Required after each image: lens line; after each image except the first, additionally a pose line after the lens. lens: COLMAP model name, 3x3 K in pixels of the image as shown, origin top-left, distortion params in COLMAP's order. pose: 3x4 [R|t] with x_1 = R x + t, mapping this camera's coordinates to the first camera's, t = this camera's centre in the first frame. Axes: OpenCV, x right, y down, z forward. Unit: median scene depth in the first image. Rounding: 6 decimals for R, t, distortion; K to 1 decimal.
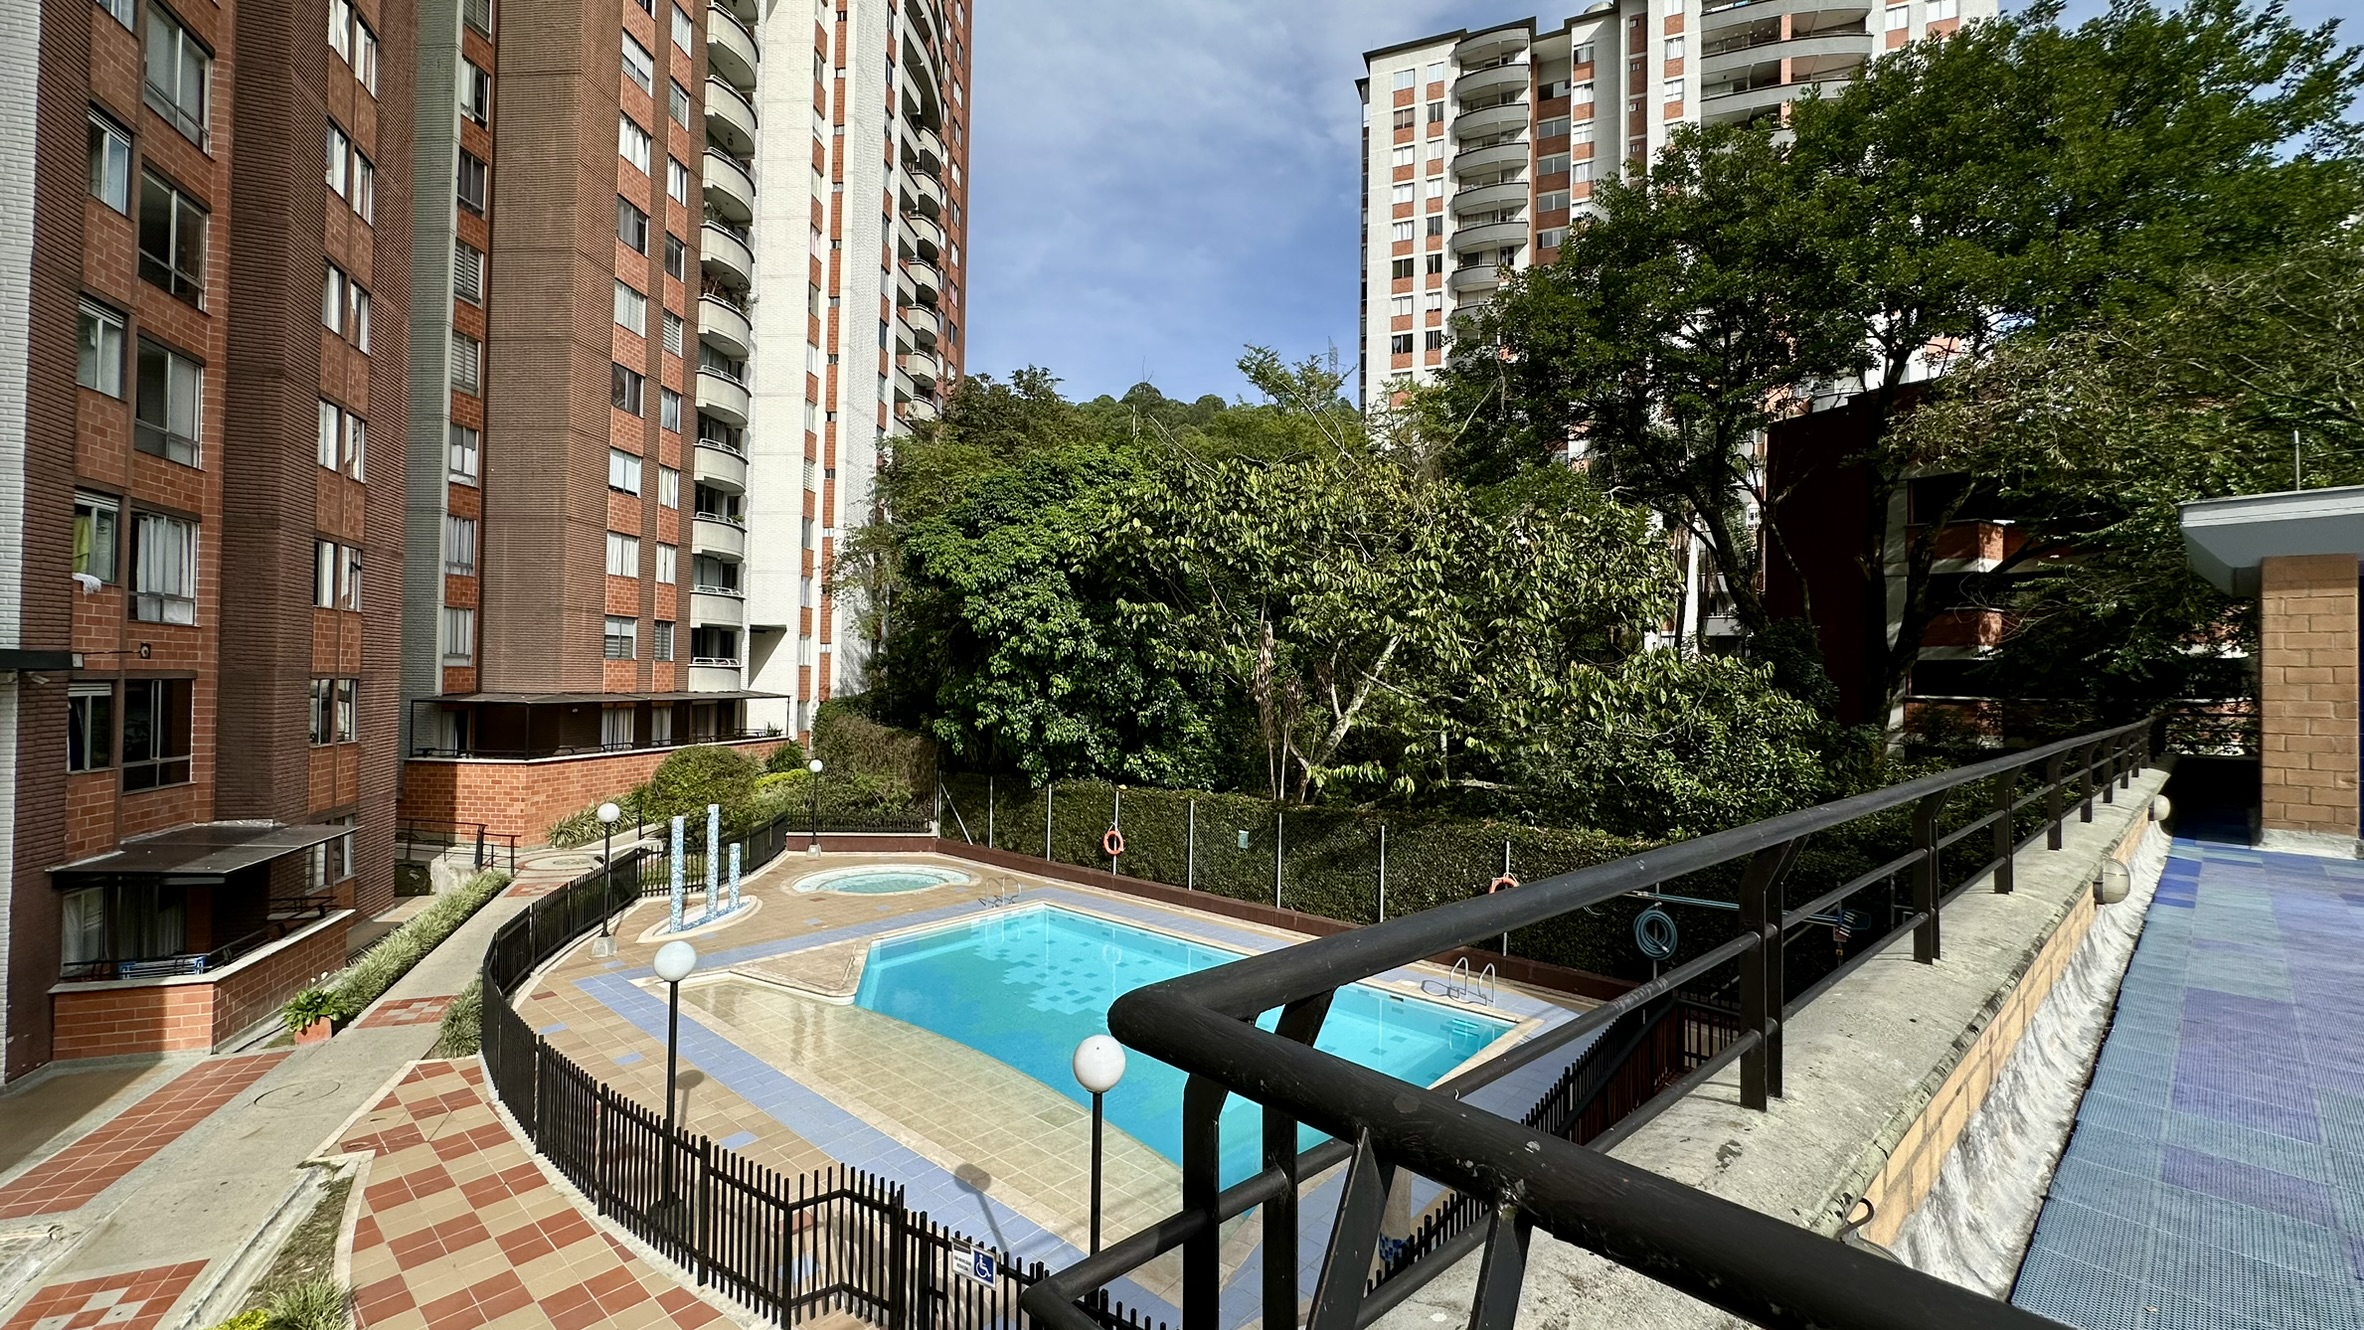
lens RADIAL K [[941.7, 0, 1182.0], [0, 941.7, 665.0], [0, 0, 1]] dist [-0.005909, 0.000598]
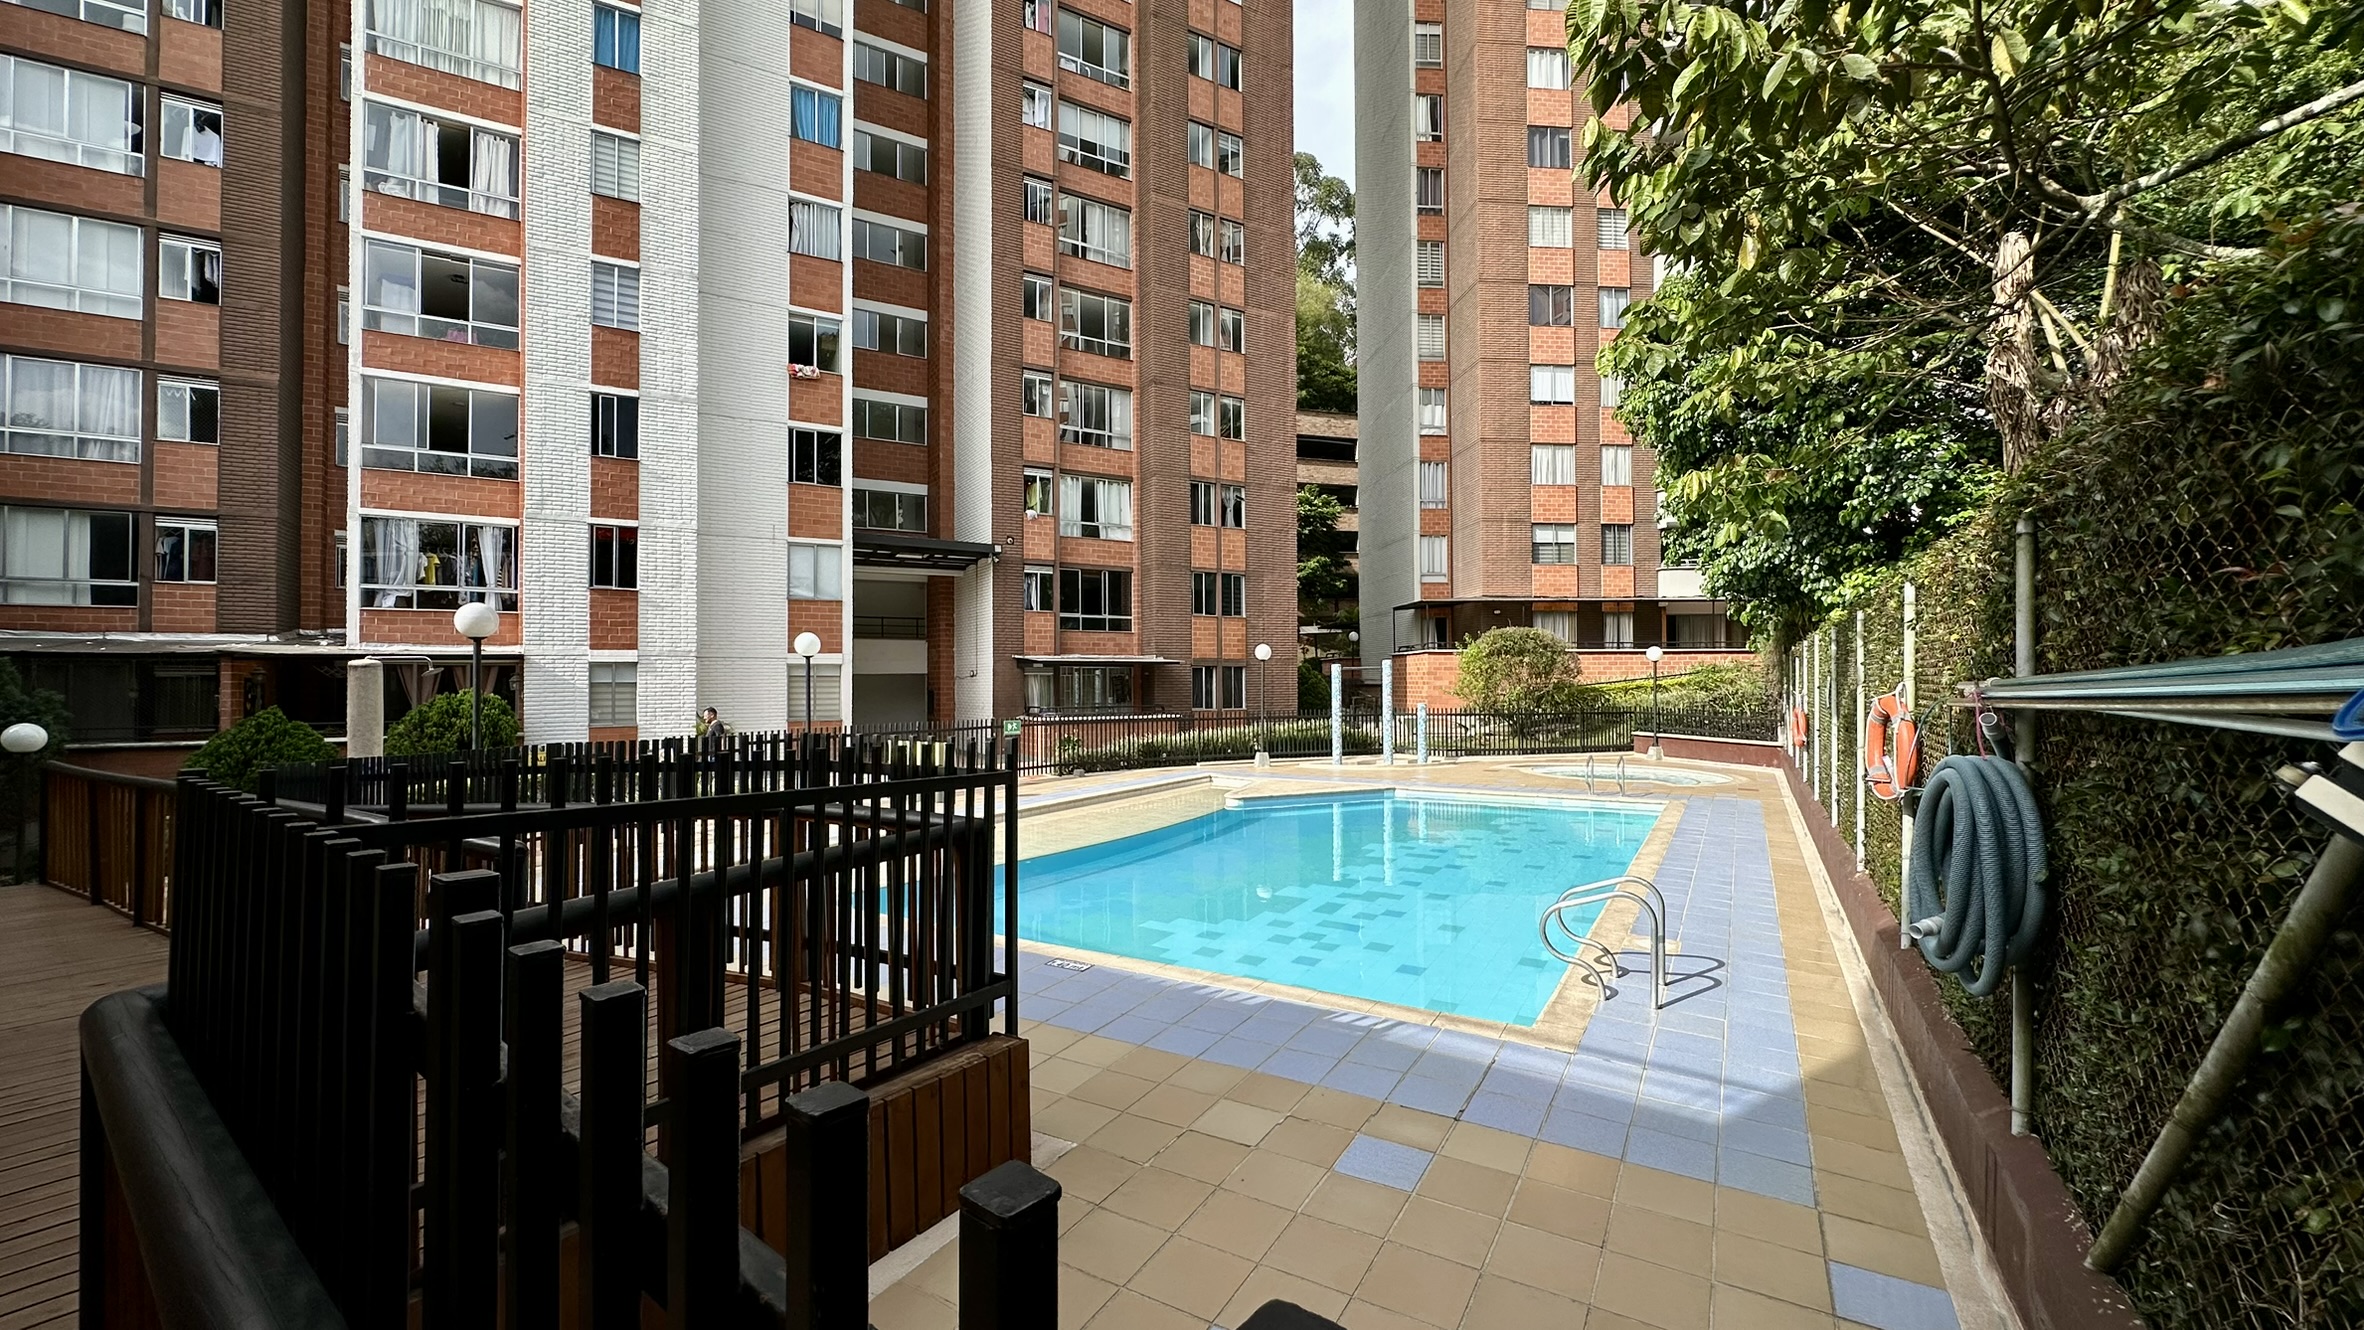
lens RADIAL K [[941.7, 0, 1182.0], [0, 941.7, 665.0], [0, 0, 1]] dist [-0.005909, 0.000598]
pose [[0.174390, -0.033745, -0.984098, 0.373113], [0.023754, 0.999266, -0.030056, 0.135145], [0.984390, -0.018135, 0.175063, 0.442975]]
